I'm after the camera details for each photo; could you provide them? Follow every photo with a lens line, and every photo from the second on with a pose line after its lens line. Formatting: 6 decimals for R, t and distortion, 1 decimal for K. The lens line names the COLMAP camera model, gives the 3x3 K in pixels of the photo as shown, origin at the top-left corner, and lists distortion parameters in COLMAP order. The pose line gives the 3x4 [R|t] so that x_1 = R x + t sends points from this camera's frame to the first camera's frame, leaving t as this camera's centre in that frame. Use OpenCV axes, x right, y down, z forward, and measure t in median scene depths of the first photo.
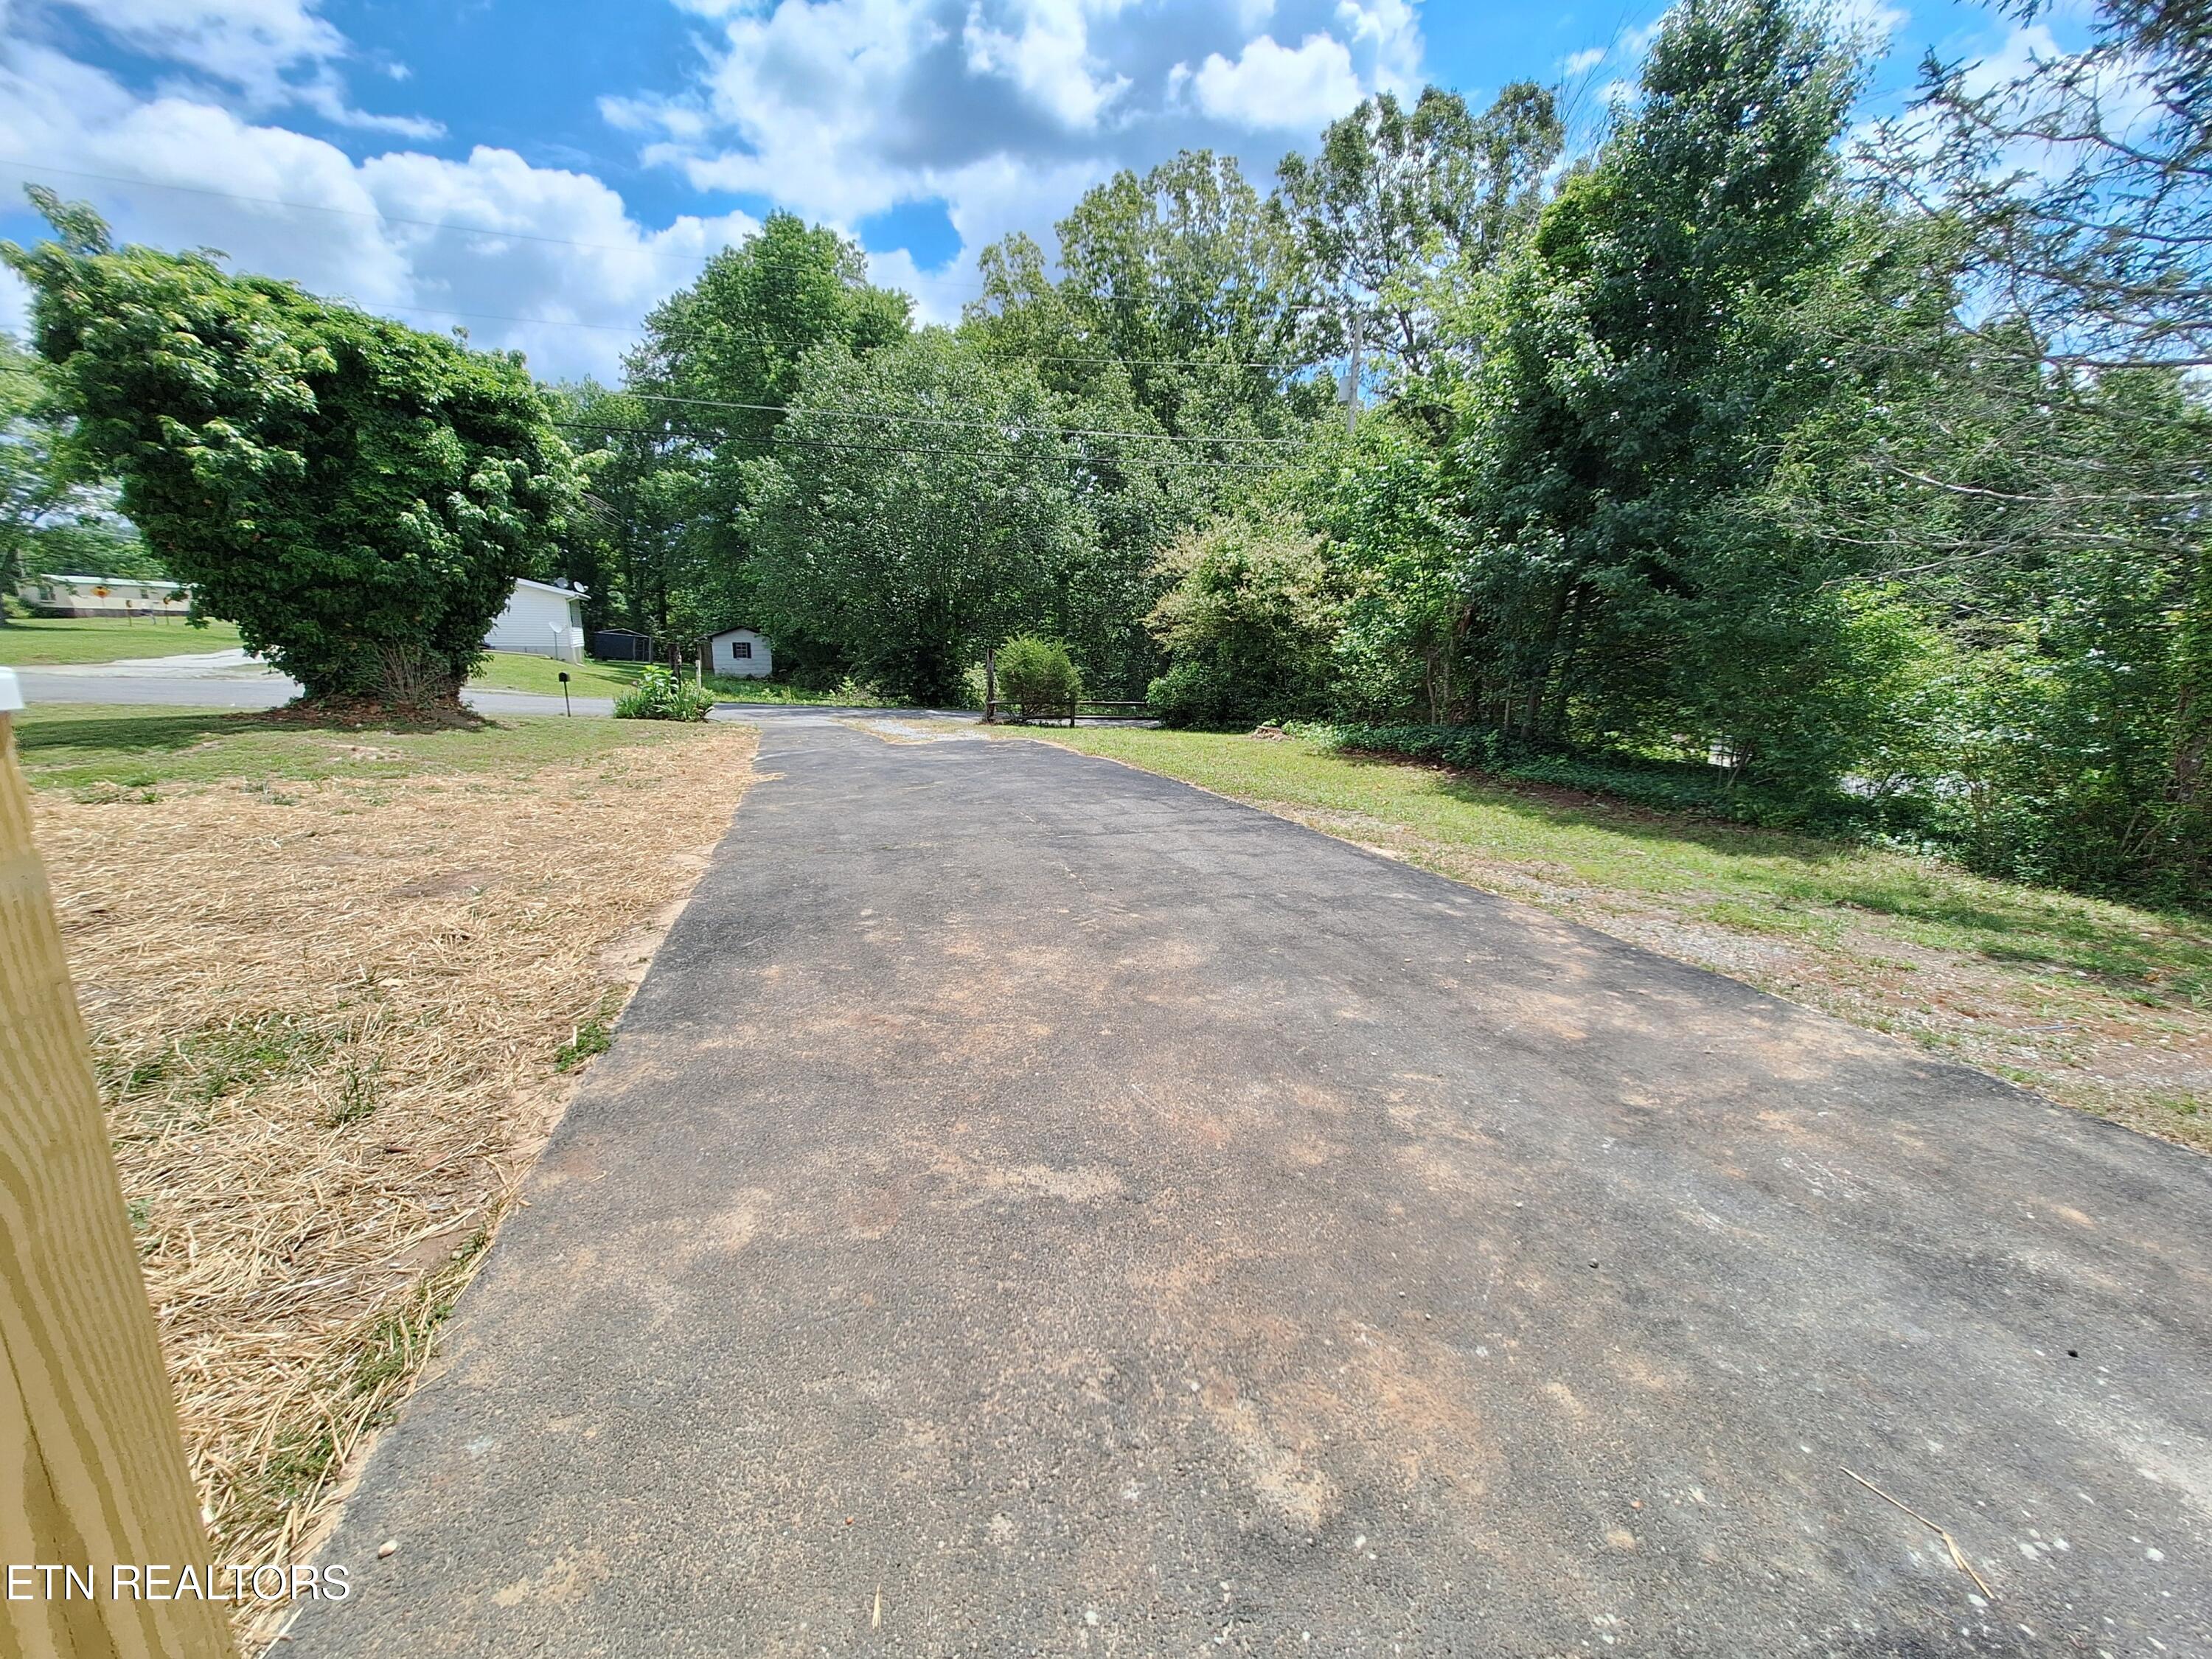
lens RADIAL K [[865.8, 0, 1116.3], [0, 865.8, 818.8], [0, 0, 1]] dist [-0.001777, 0.000514]
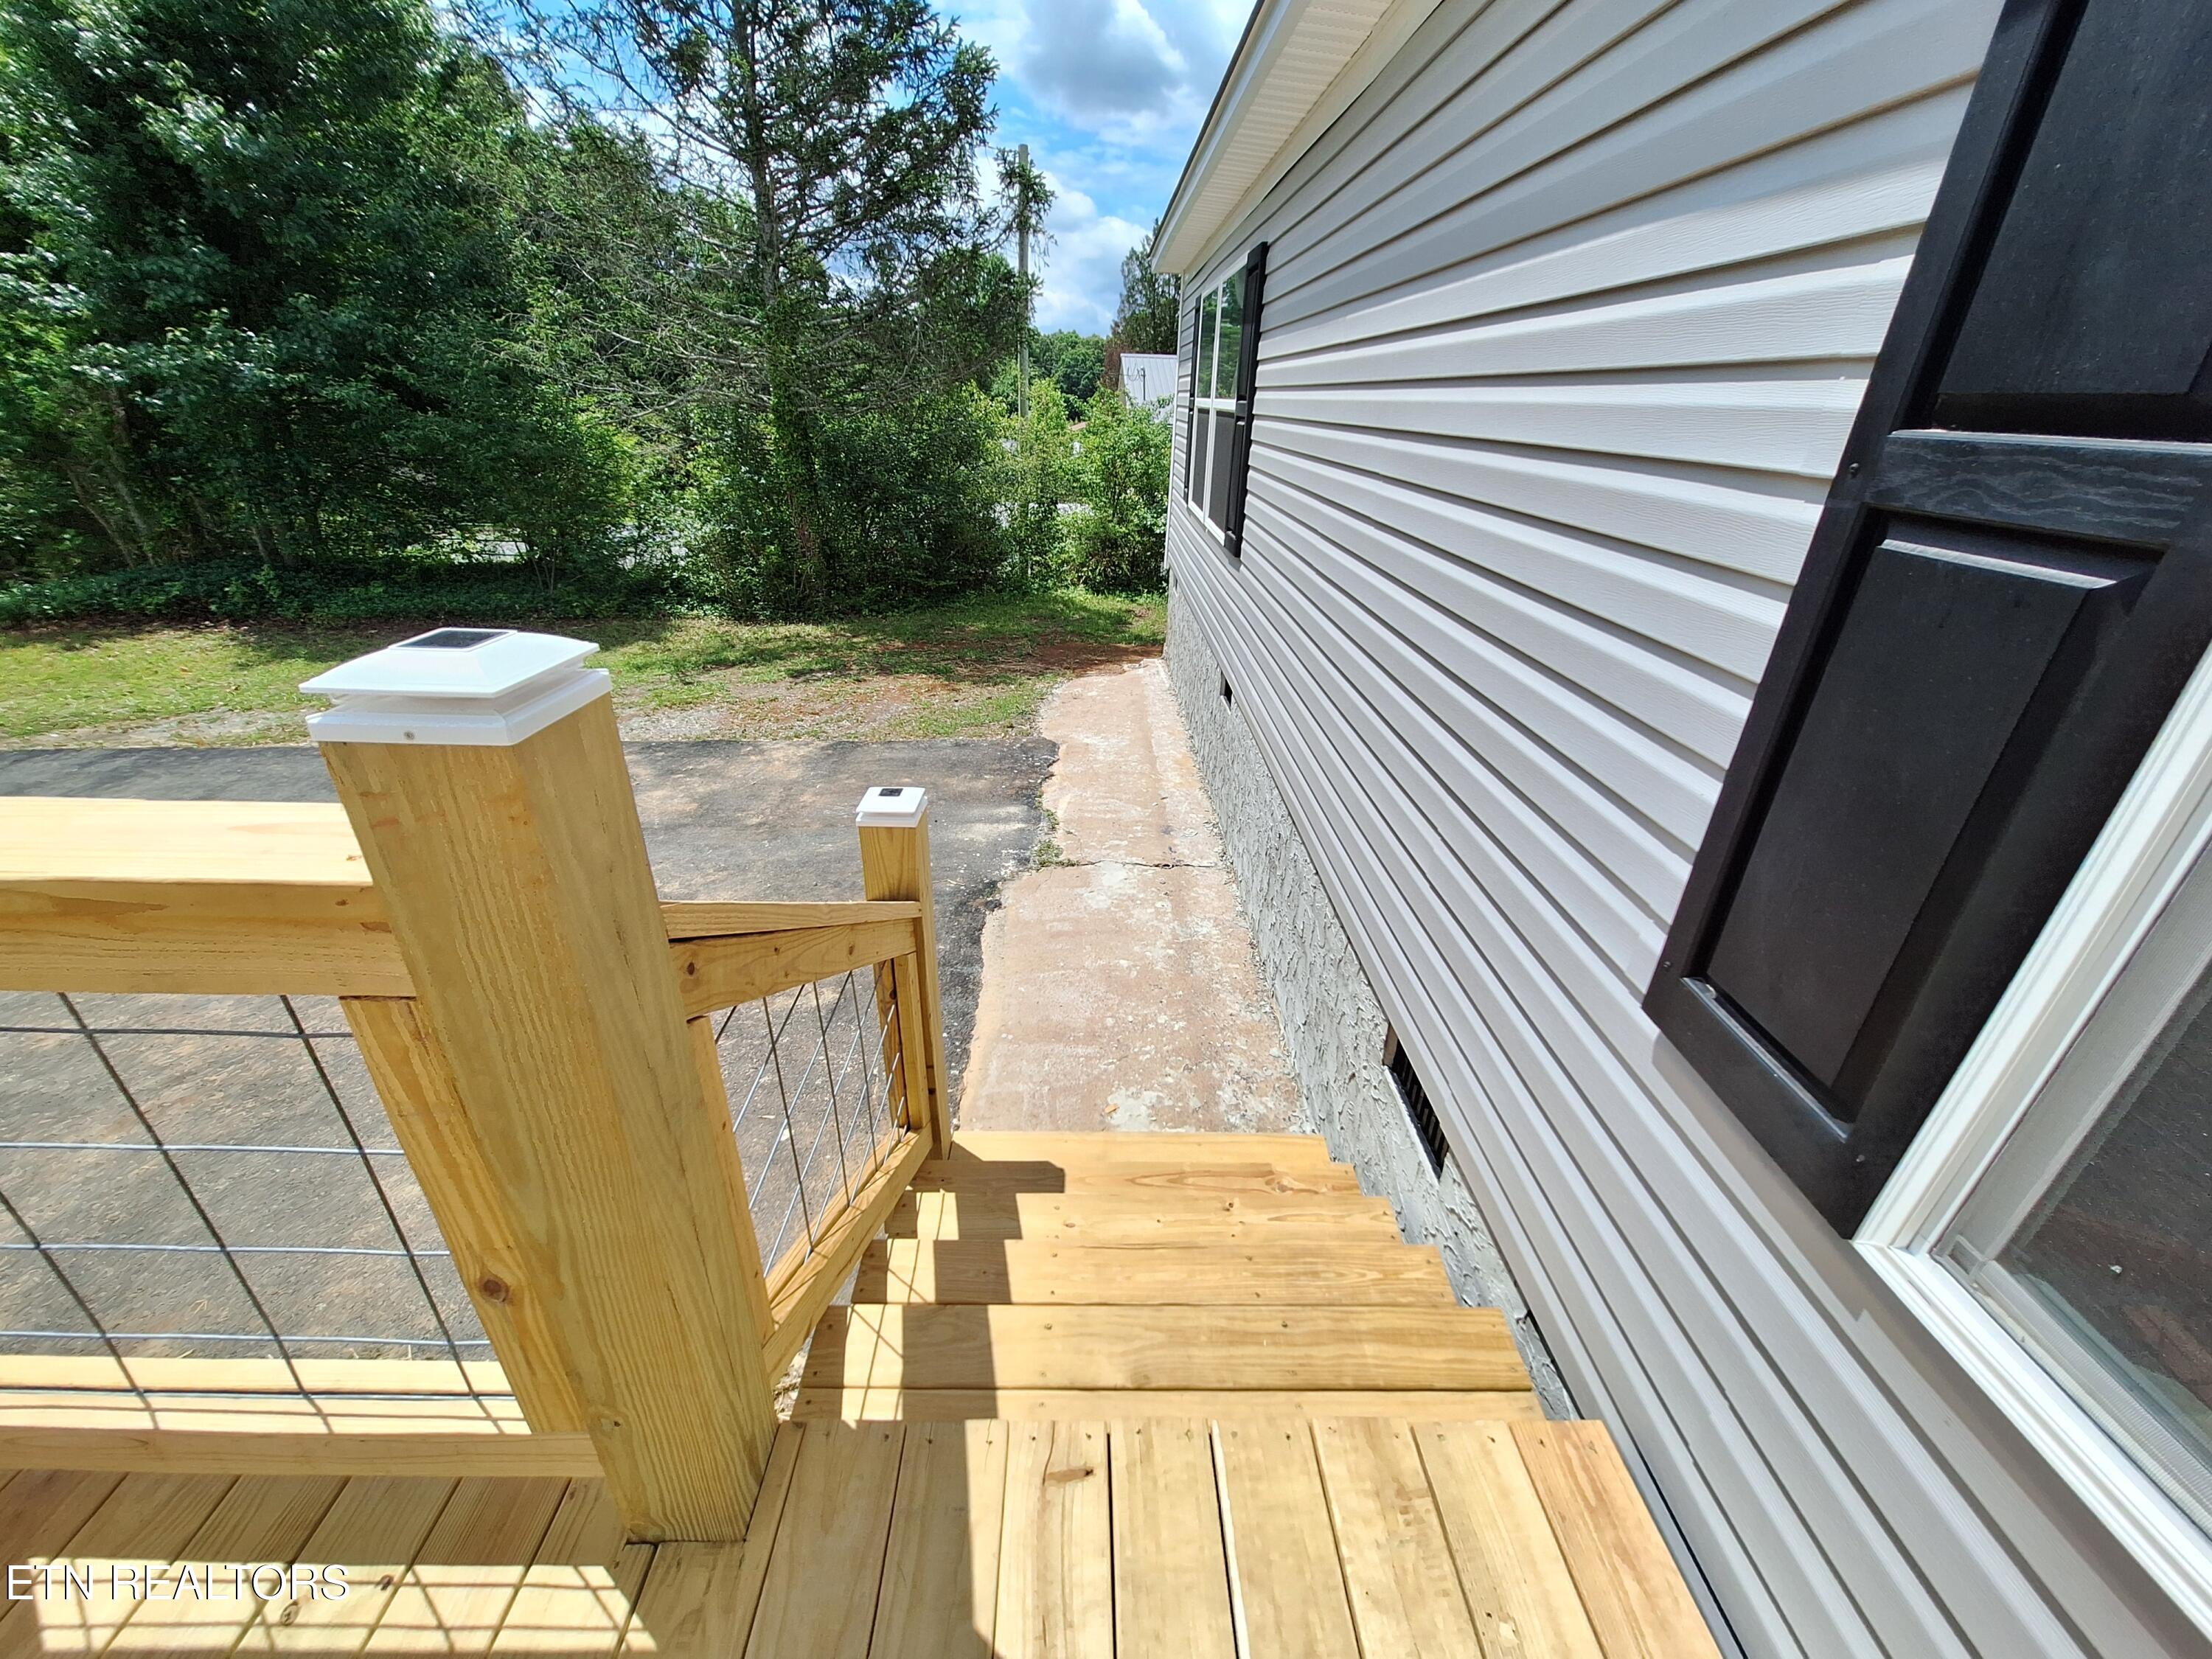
lens RADIAL K [[865.8, 0, 1116.3], [0, 865.8, 818.8], [0, 0, 1]] dist [-0.001777, 0.000514]
pose [[0.273743, -0.429116, 0.860769, -0.158859], [0.176610, 0.902163, 0.393587, -0.054936], [-0.945449, 0.044279, 0.322747, -0.066030]]
